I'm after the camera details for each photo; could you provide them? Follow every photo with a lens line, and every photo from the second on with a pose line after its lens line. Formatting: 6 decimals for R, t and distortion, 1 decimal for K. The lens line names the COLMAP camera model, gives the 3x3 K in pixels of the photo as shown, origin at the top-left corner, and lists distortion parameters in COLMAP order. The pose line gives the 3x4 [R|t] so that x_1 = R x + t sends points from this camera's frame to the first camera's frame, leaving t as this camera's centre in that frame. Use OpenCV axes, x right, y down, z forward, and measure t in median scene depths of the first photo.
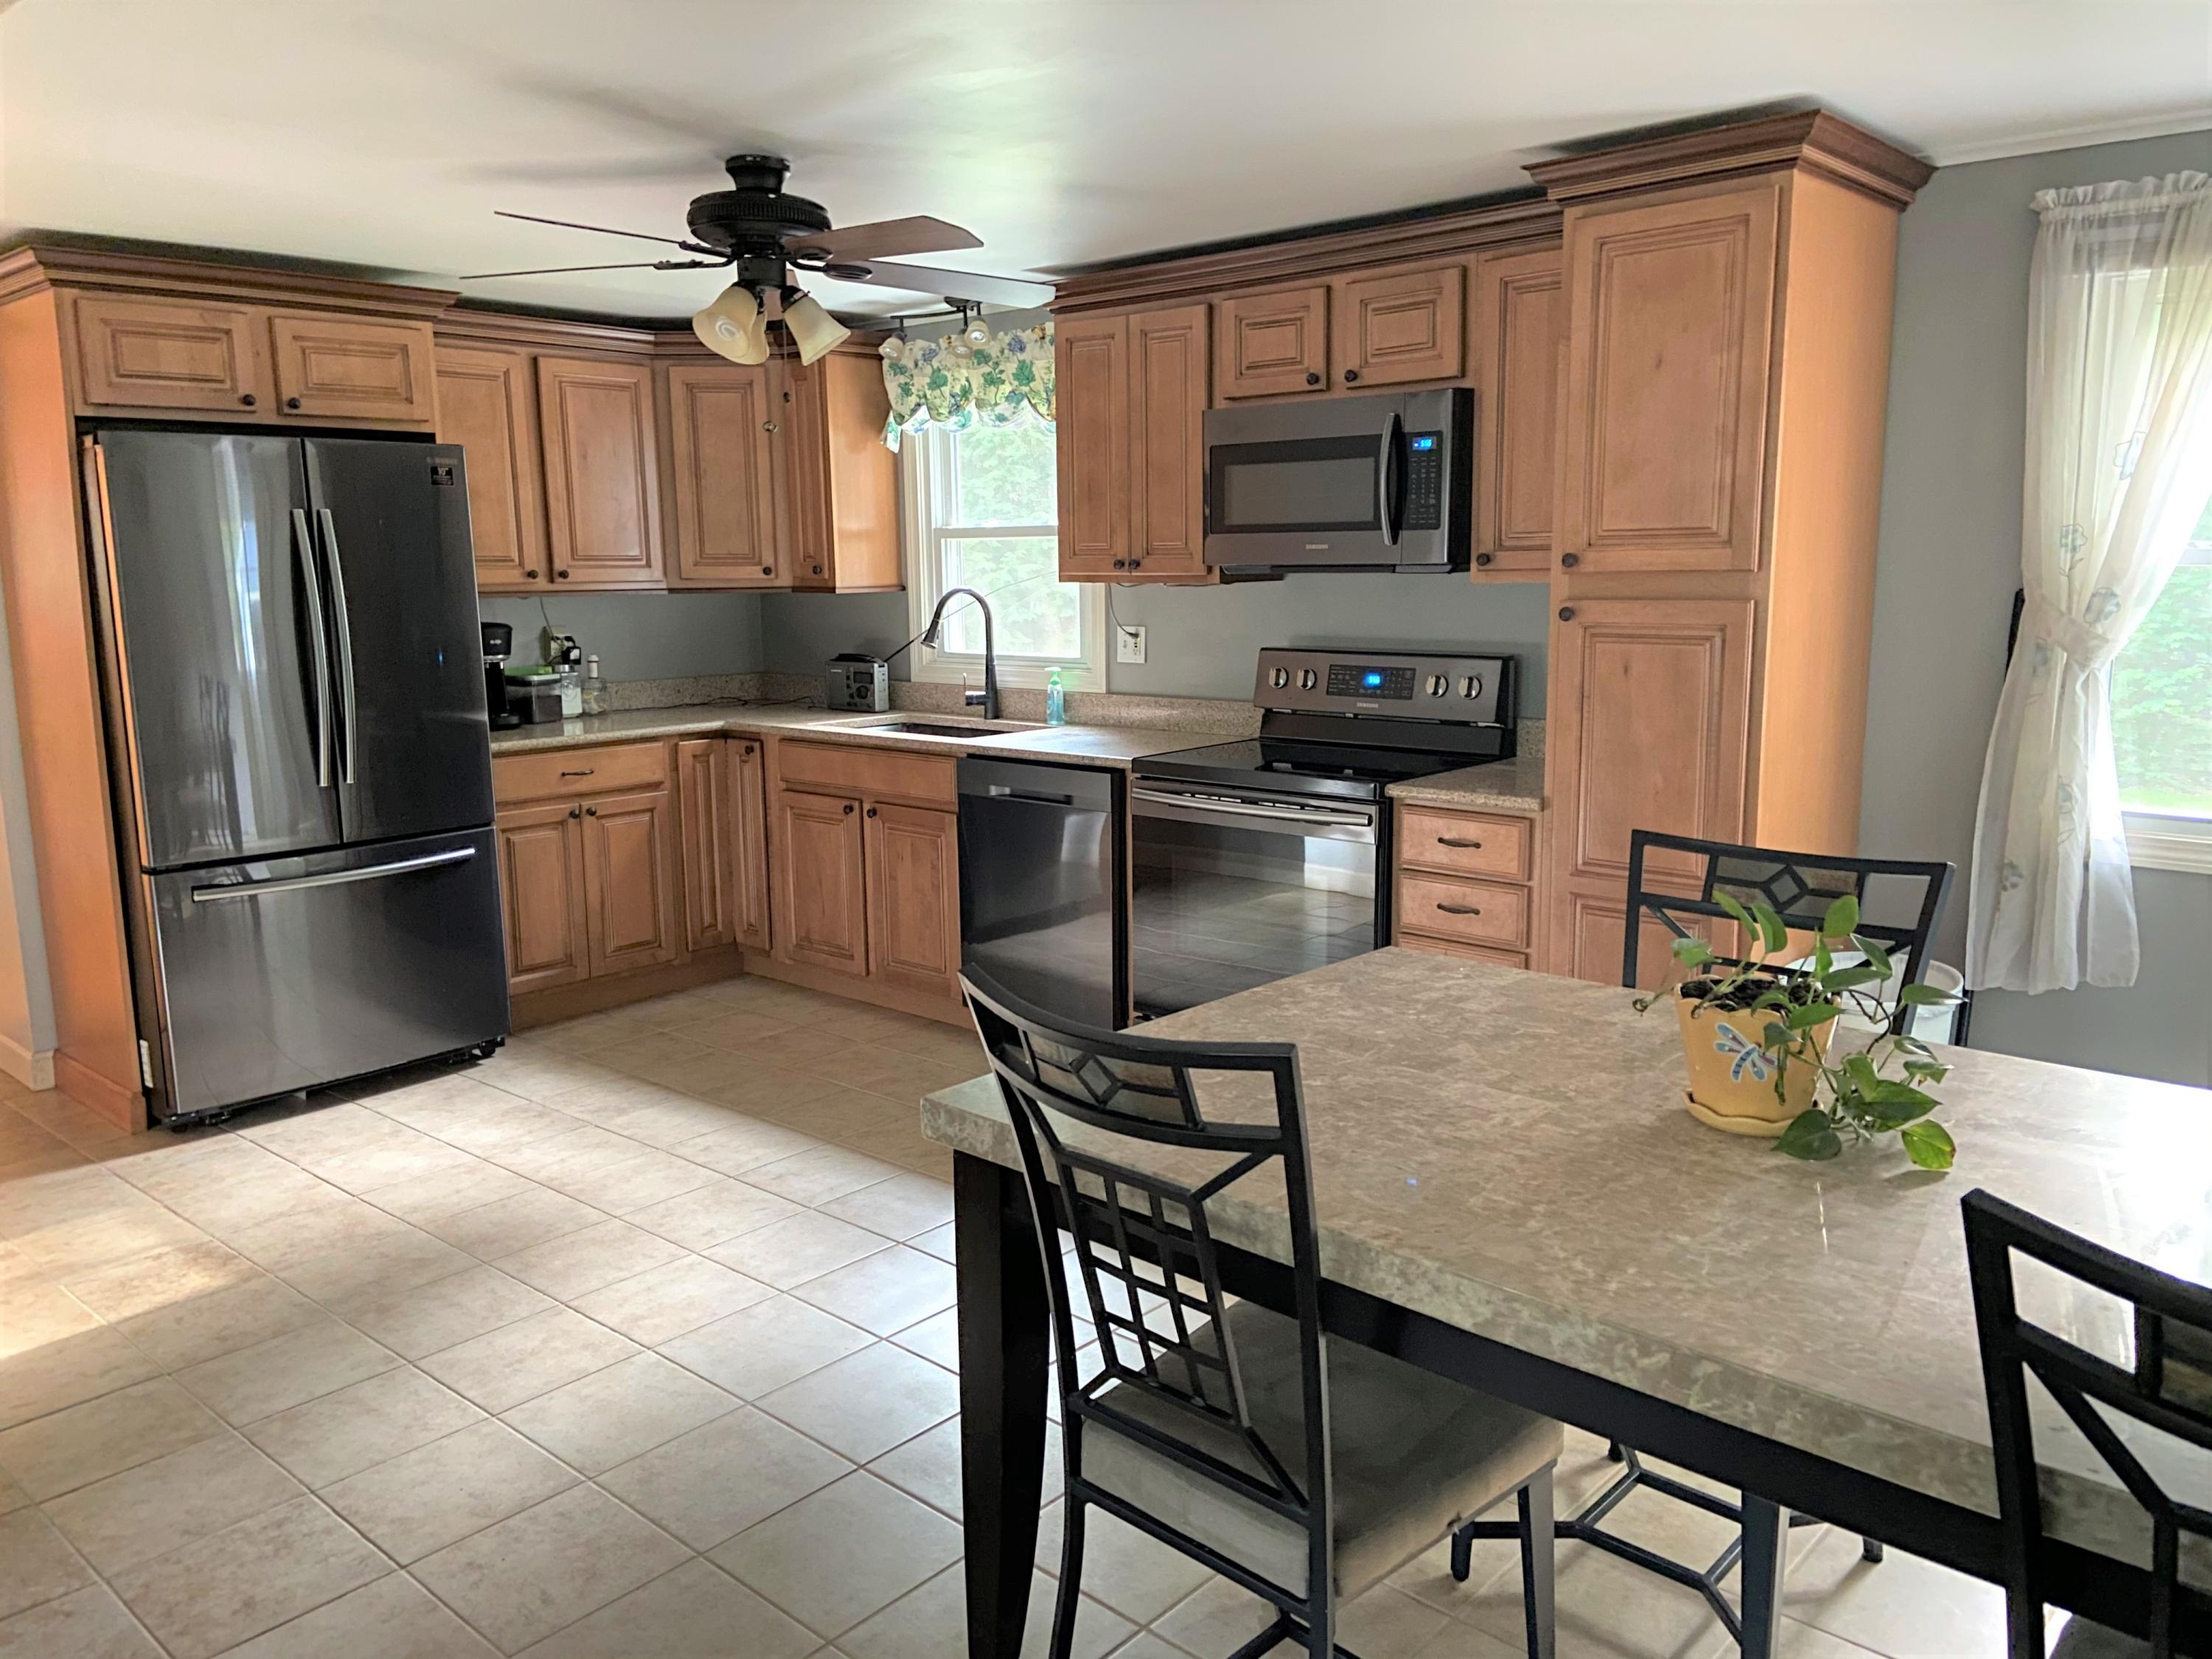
lens RADIAL K [[1667.1, 0, 1122.7], [0, 1667.1, 834.5], [0, 0, 1]] dist [0.047163, -0.061875]
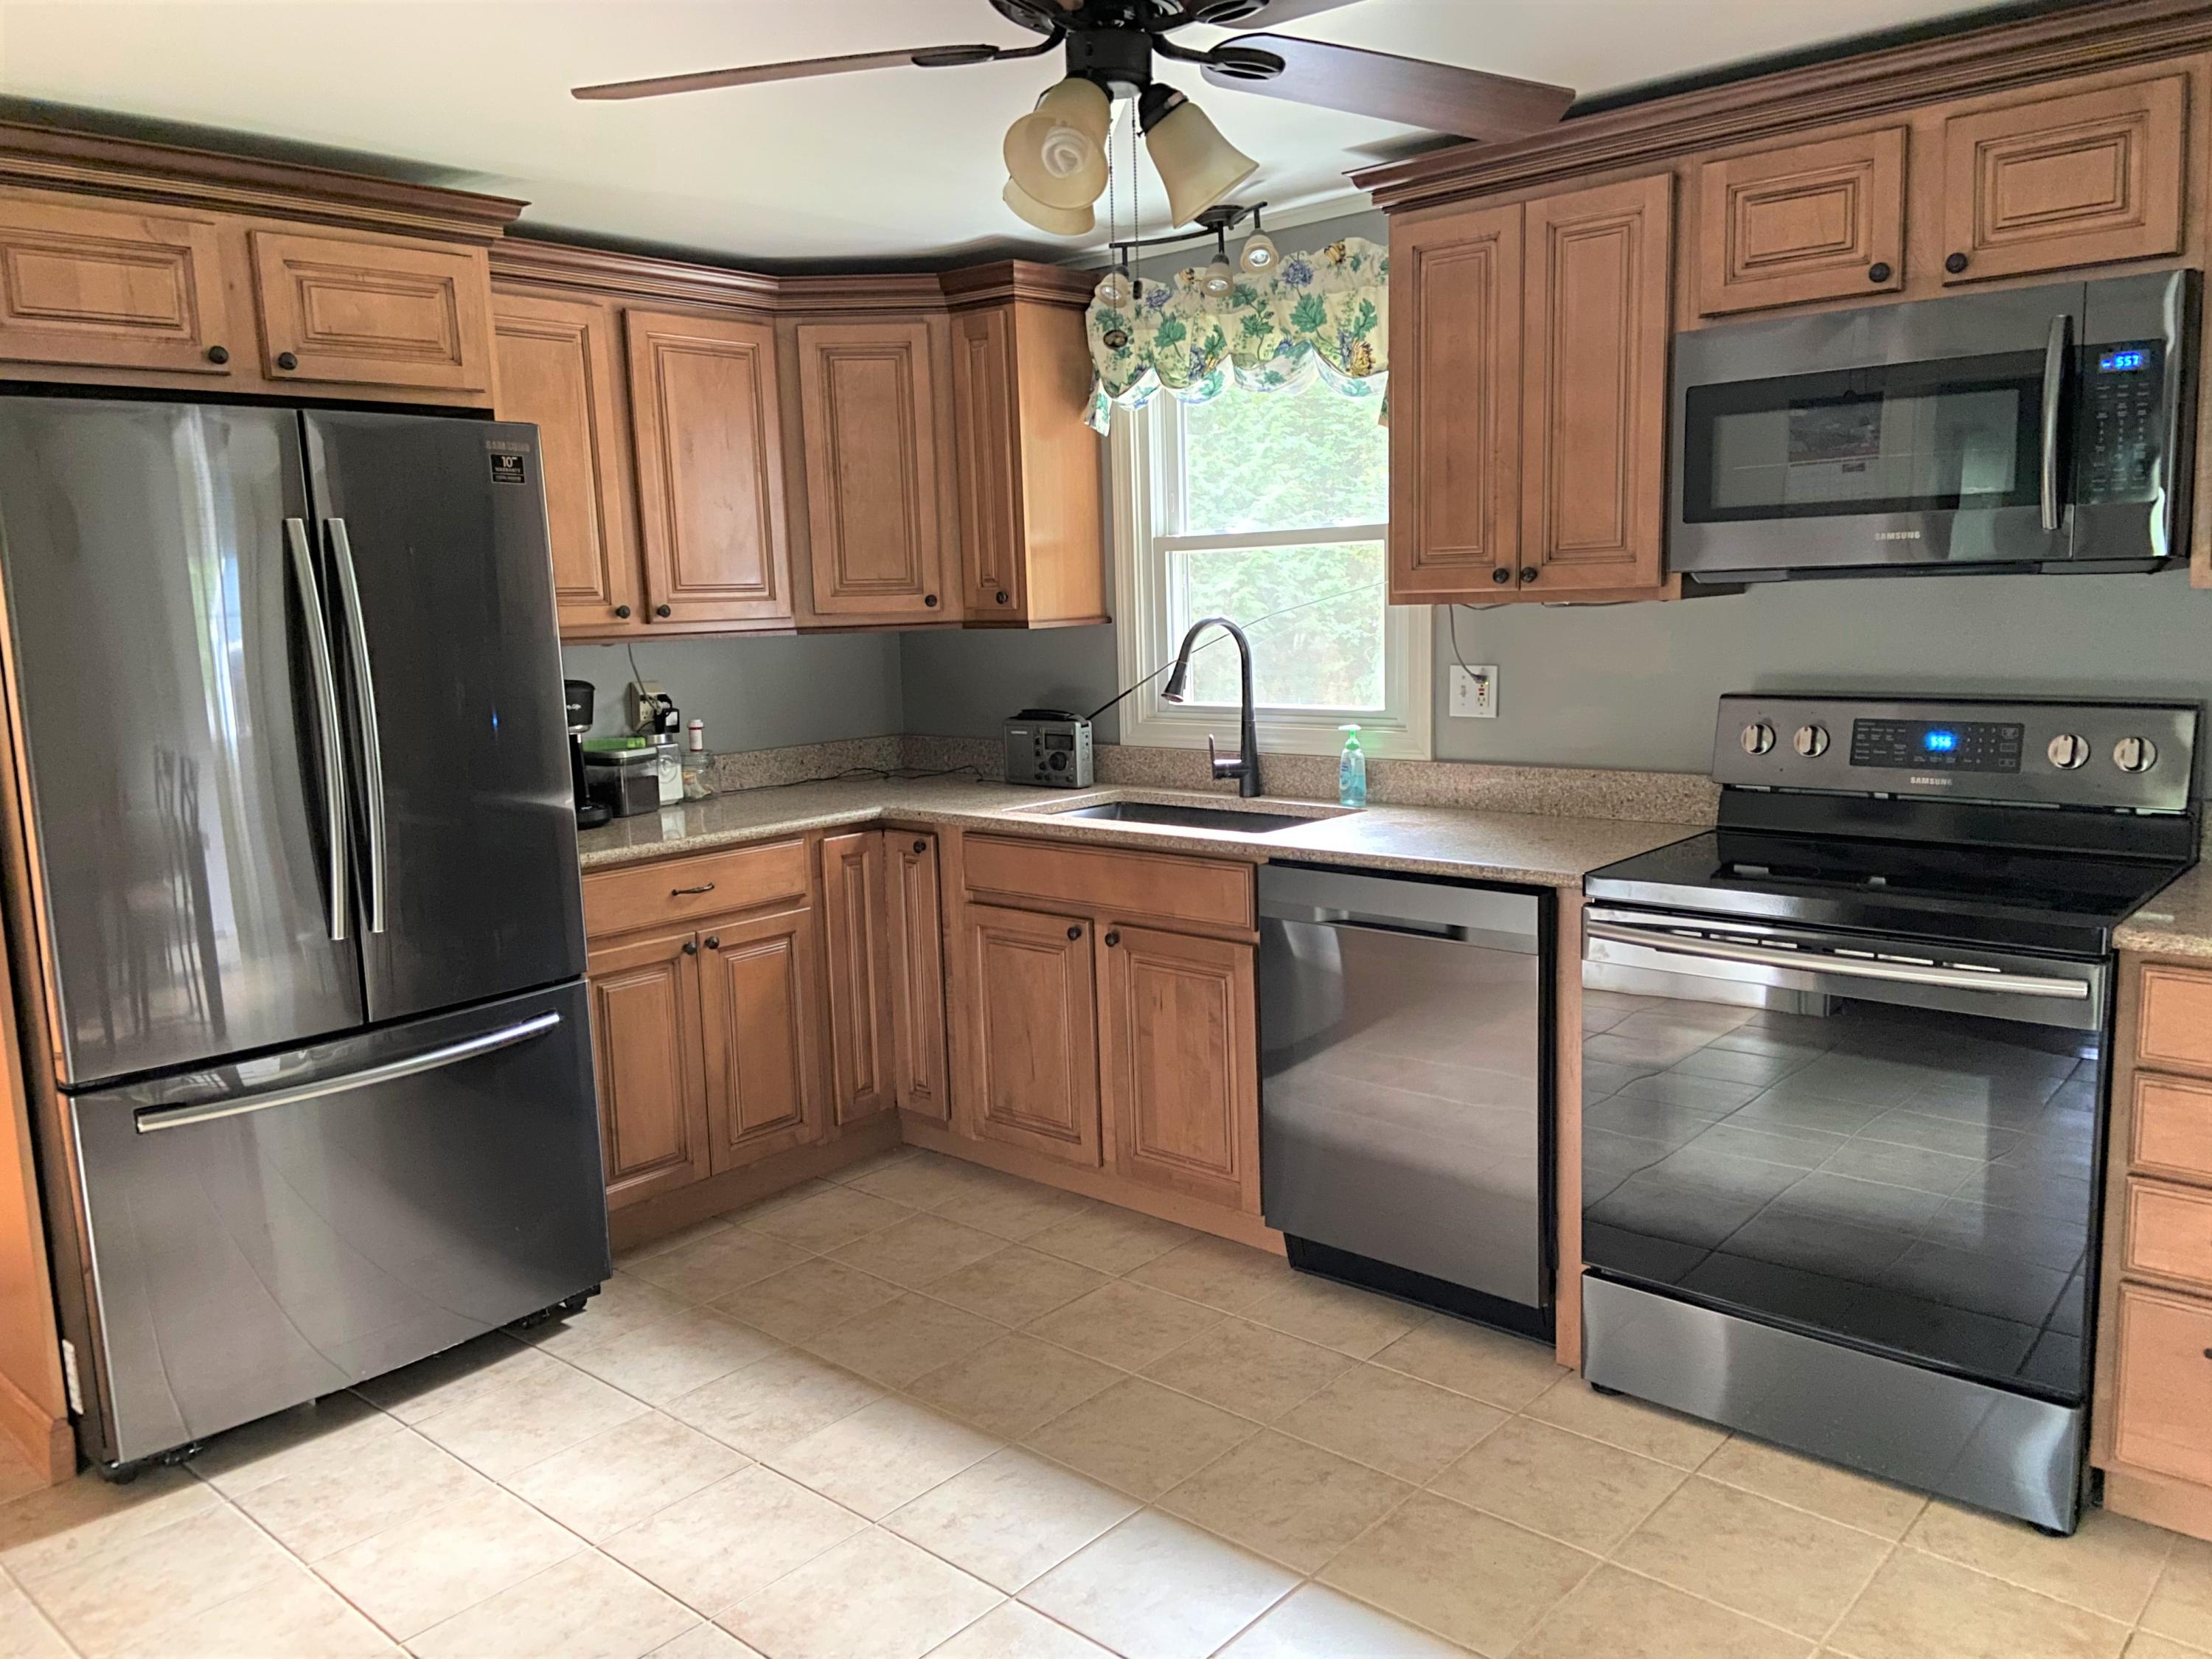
lens RADIAL K [[1667.1, 0, 1104.4], [0, 1667.1, 827.9], [0, 0, 1]] dist [0.047163, -0.061875]
pose [[0.999708, -0.020691, -0.012490, -0.154690], [0.020436, 0.999588, -0.020161, -0.049234], [0.012902, 0.019900, 0.999719, 0.320780]]
